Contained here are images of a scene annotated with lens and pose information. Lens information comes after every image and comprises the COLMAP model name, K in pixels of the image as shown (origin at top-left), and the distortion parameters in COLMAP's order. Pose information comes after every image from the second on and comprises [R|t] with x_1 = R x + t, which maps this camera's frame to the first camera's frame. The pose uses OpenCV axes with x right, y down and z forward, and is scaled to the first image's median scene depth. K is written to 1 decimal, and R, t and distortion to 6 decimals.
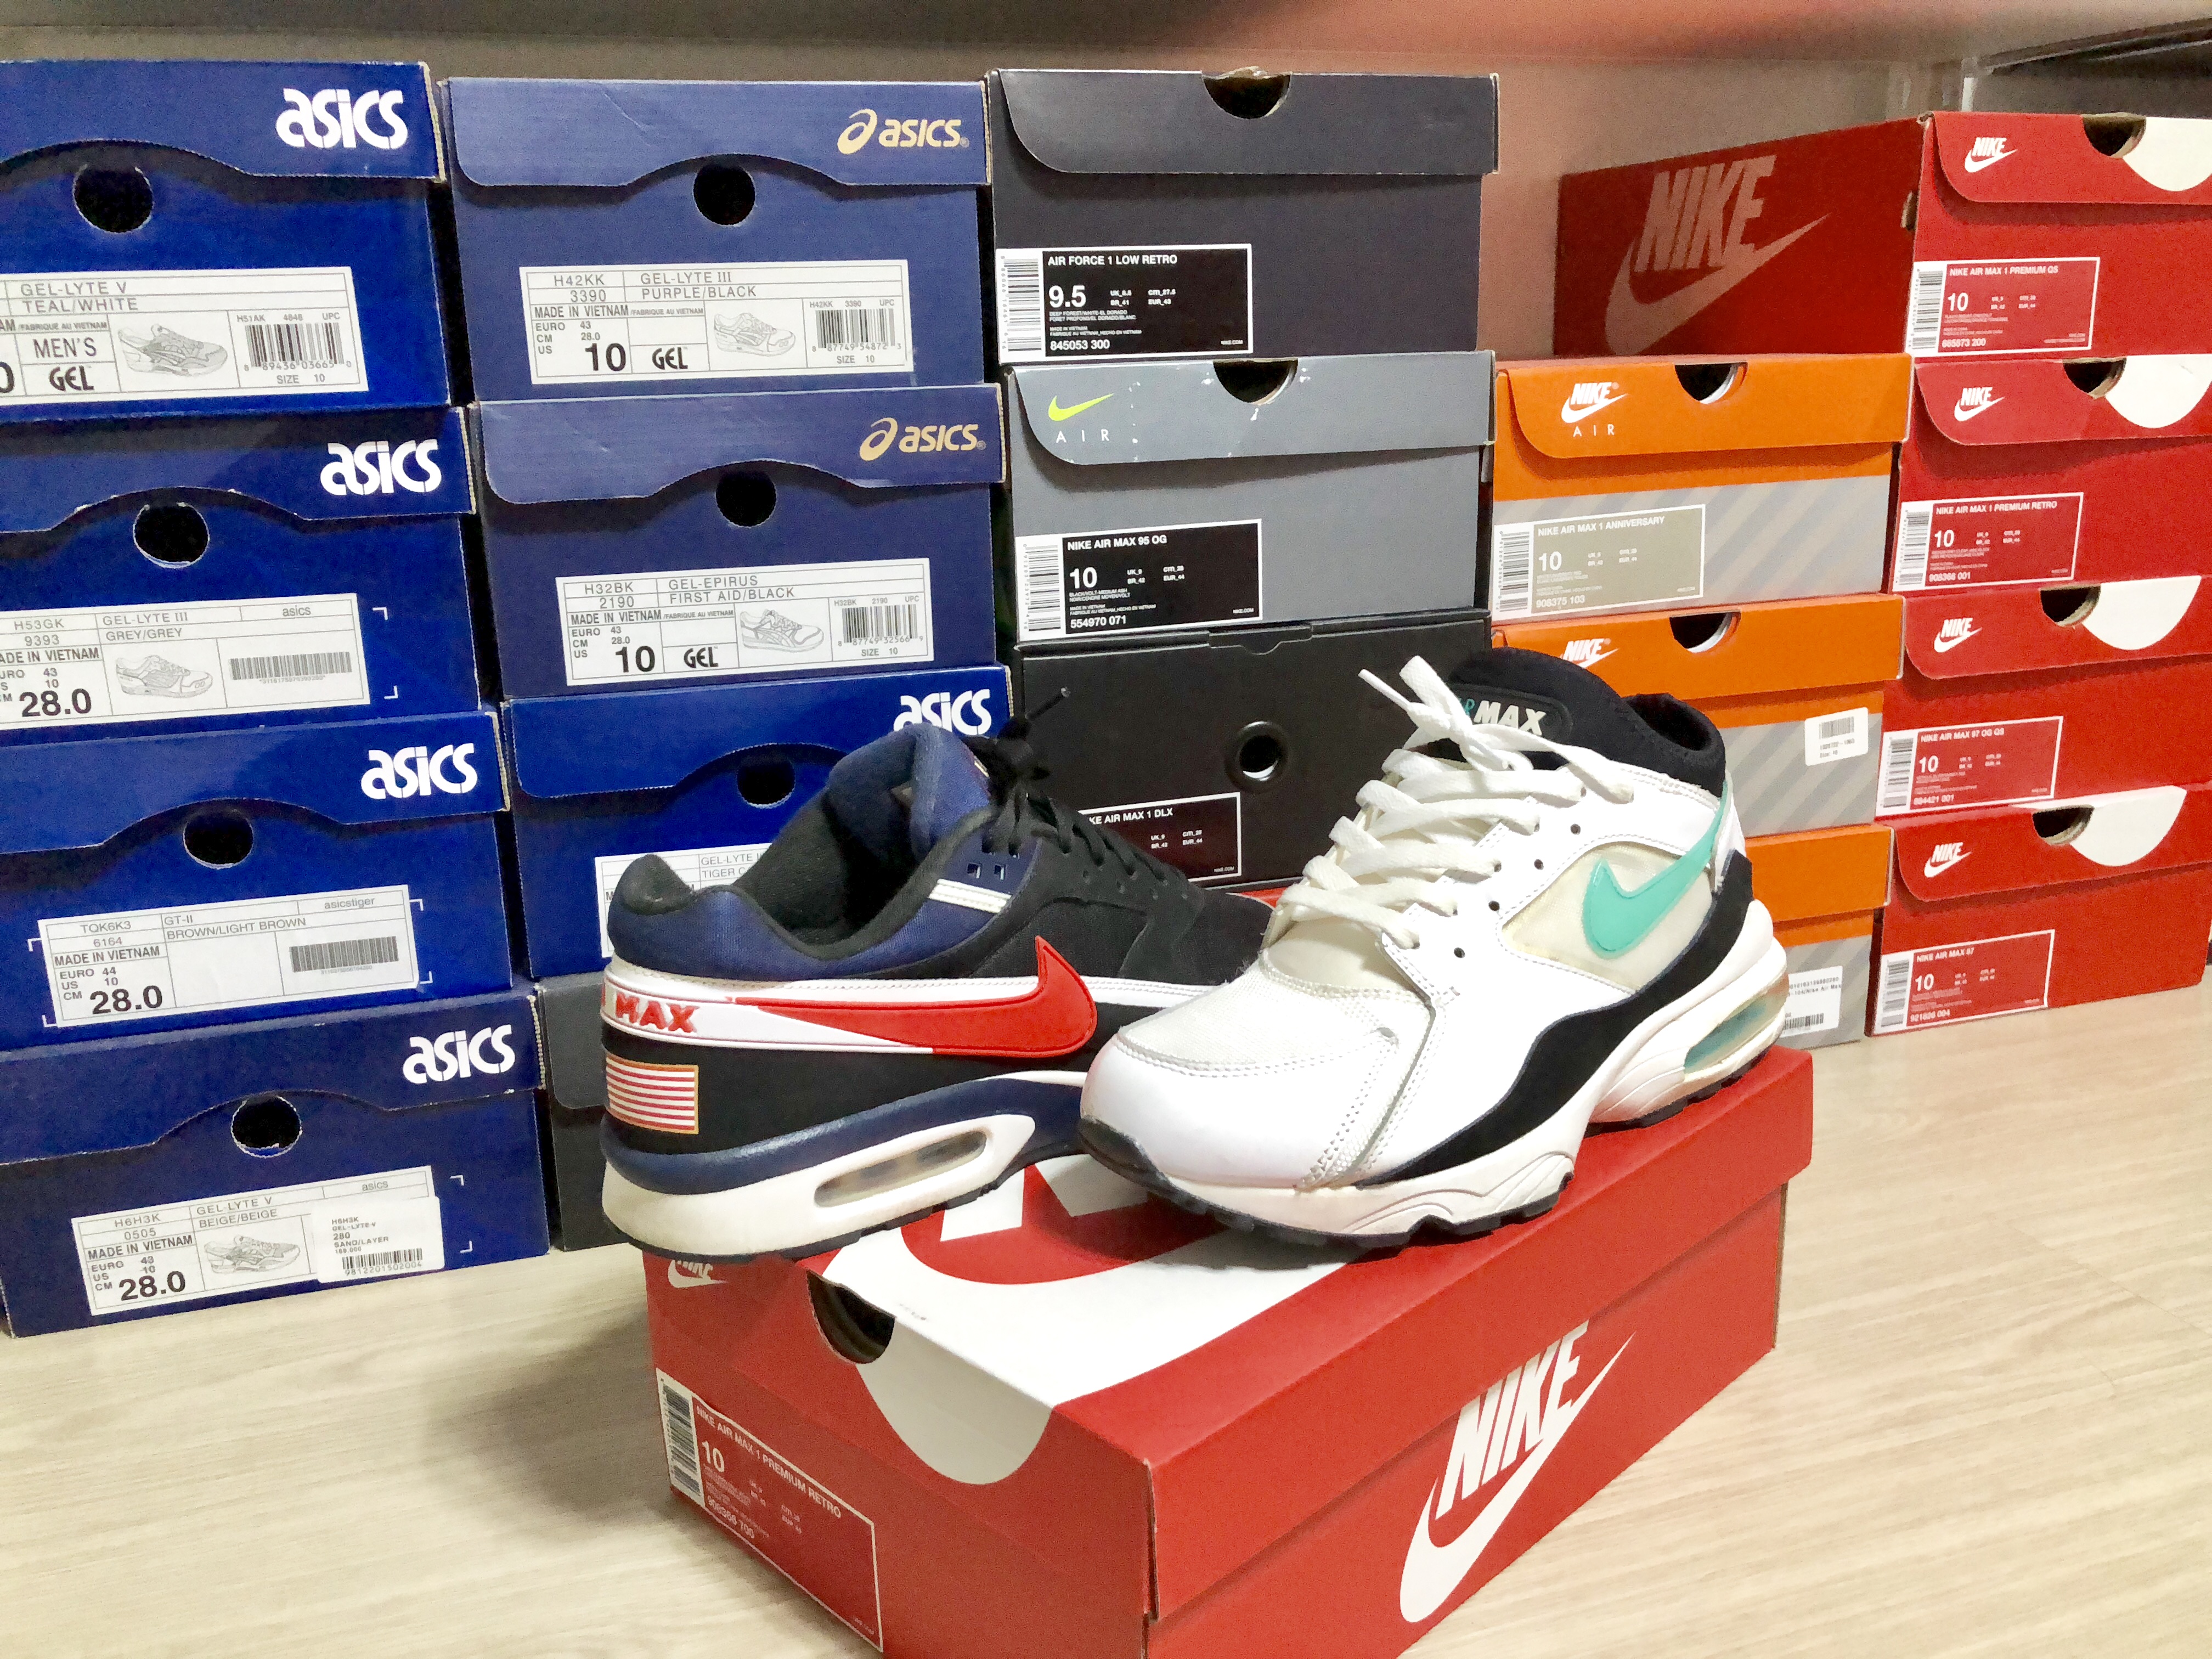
lens RADIAL K [[1793.1, 0, 1085.1], [0, 1793.1, 817.3], [0, 0, 1]] dist [0.004695, -0.000100]
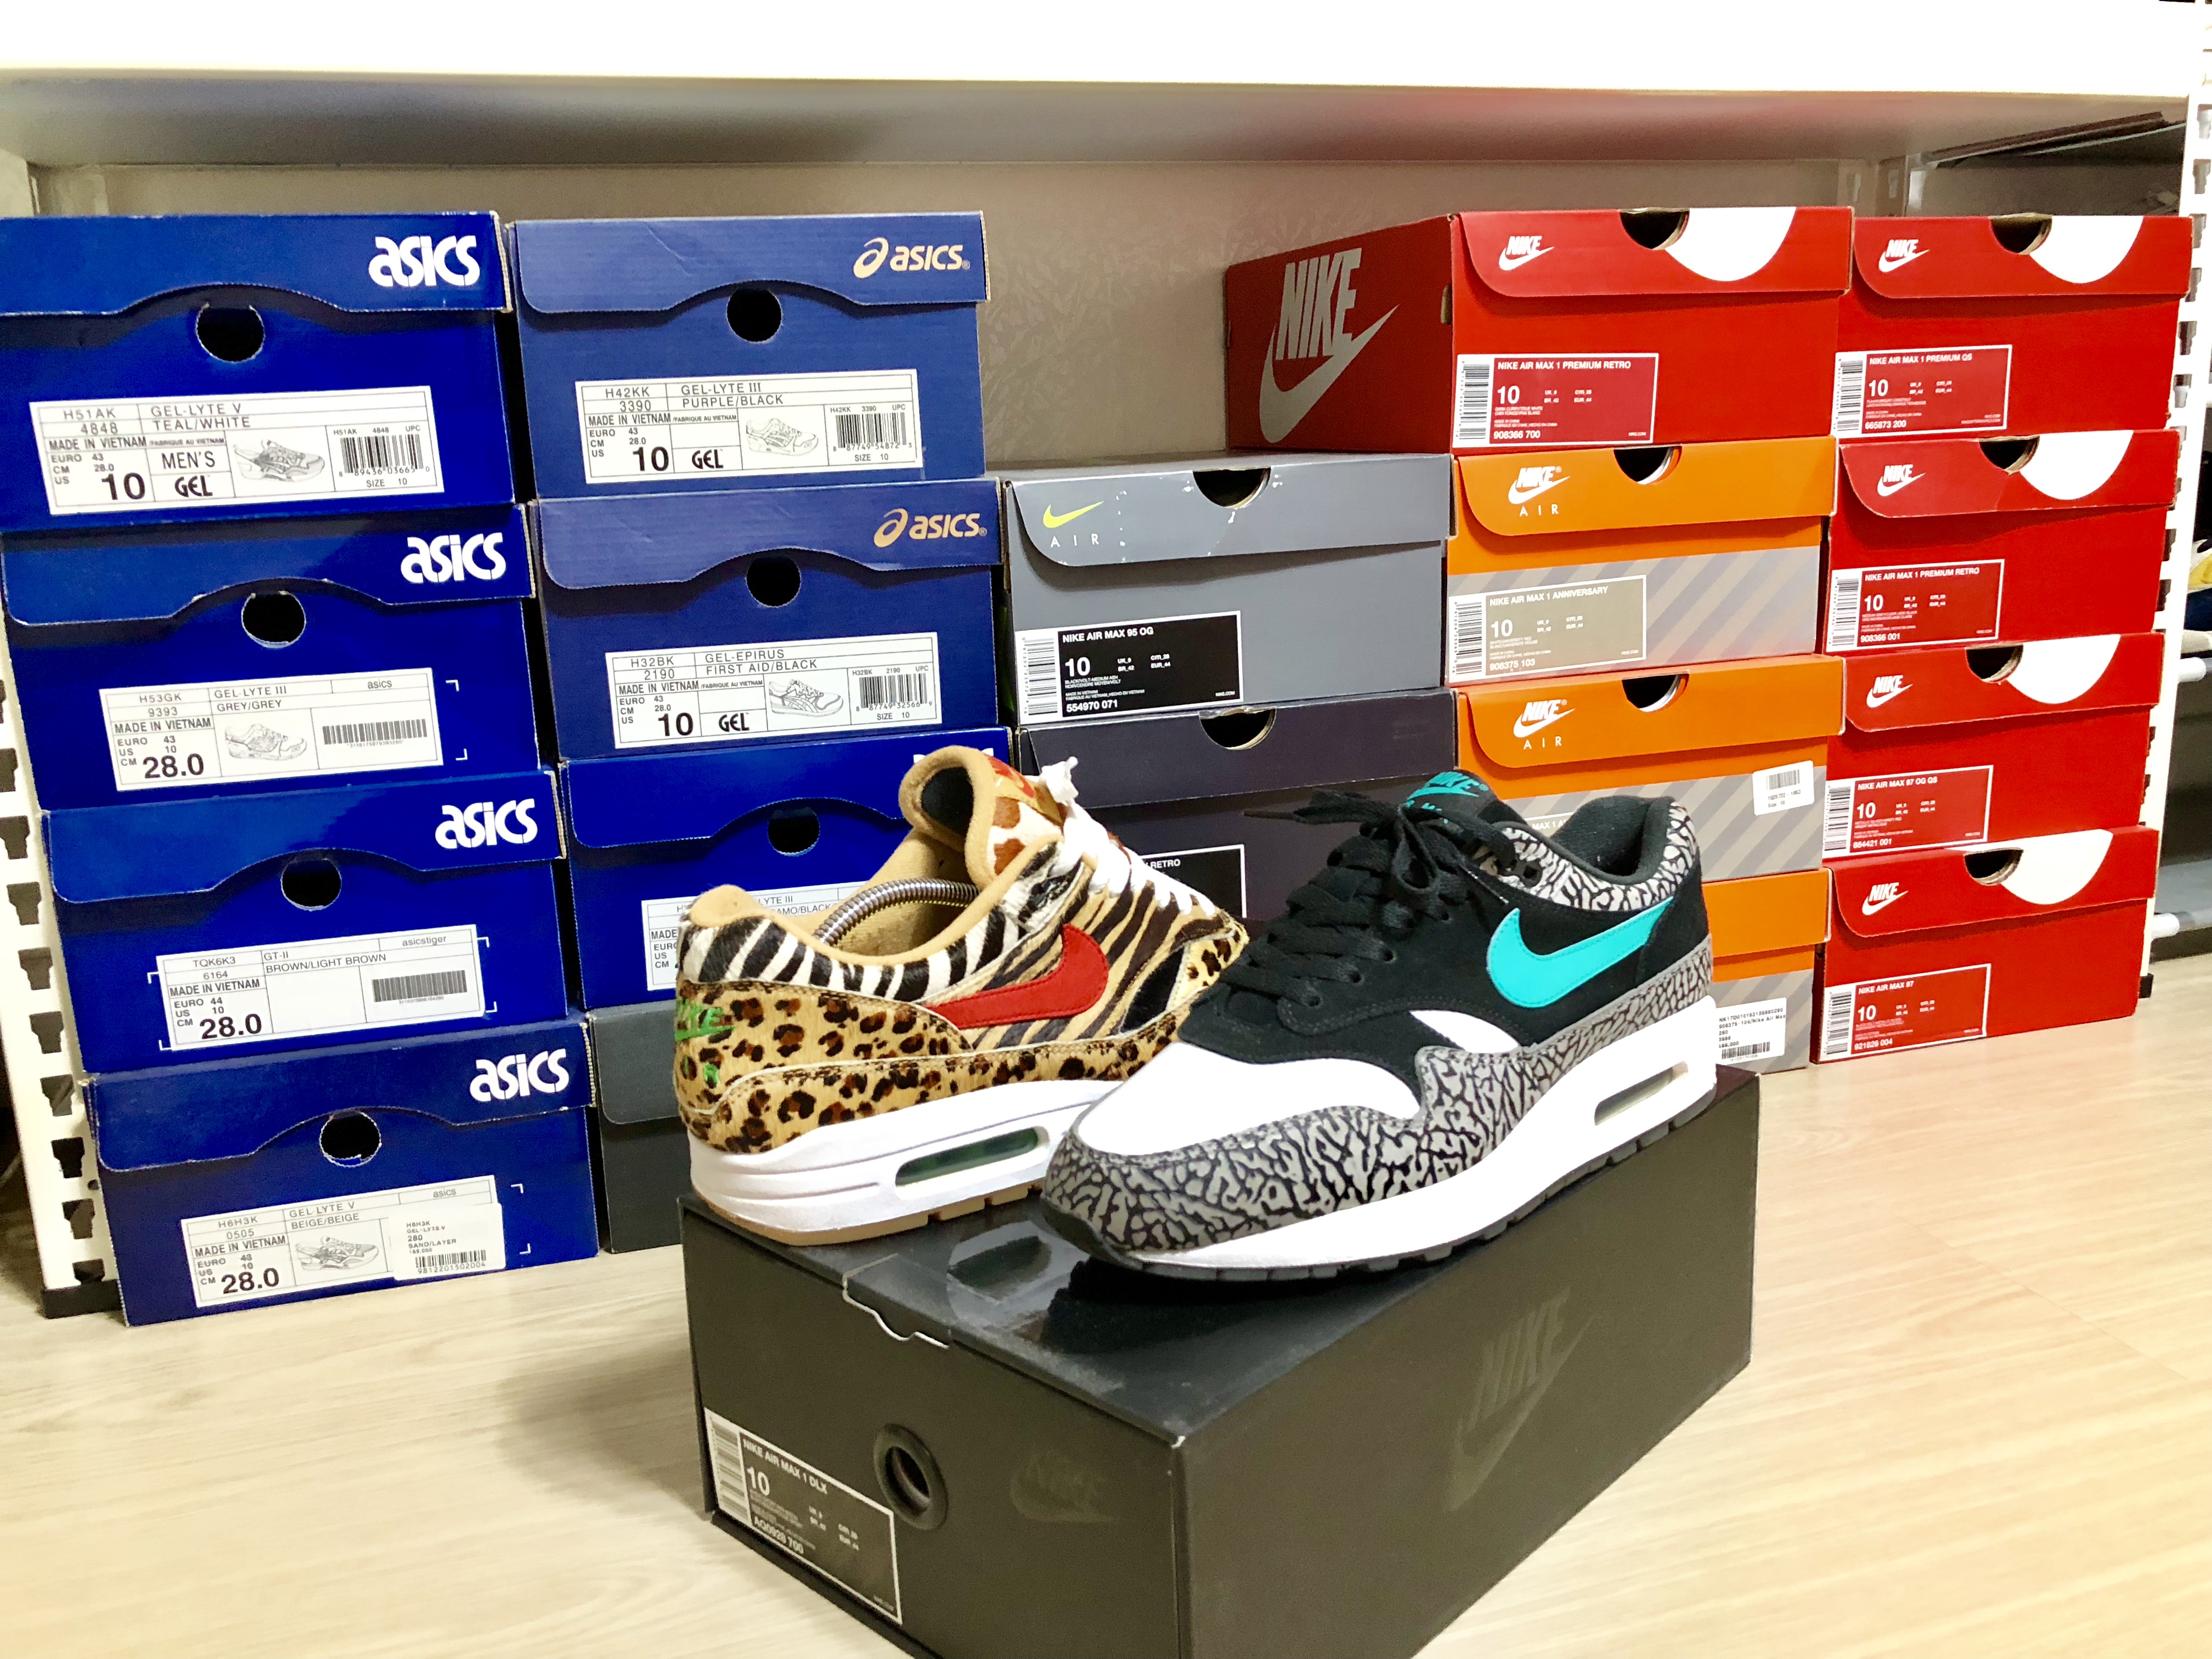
lens RADIAL K [[1793.1, 0, 1079.3], [0, 1793.1, 820.2], [0, 0, 1]] dist [0.004695, -0.000100]
pose [[0.999625, -0.005995, -0.026722, 0.031830], [0.005207, 0.999552, -0.029458, 0.006878], [0.026887, 0.029308, 0.999209, -0.115655]]
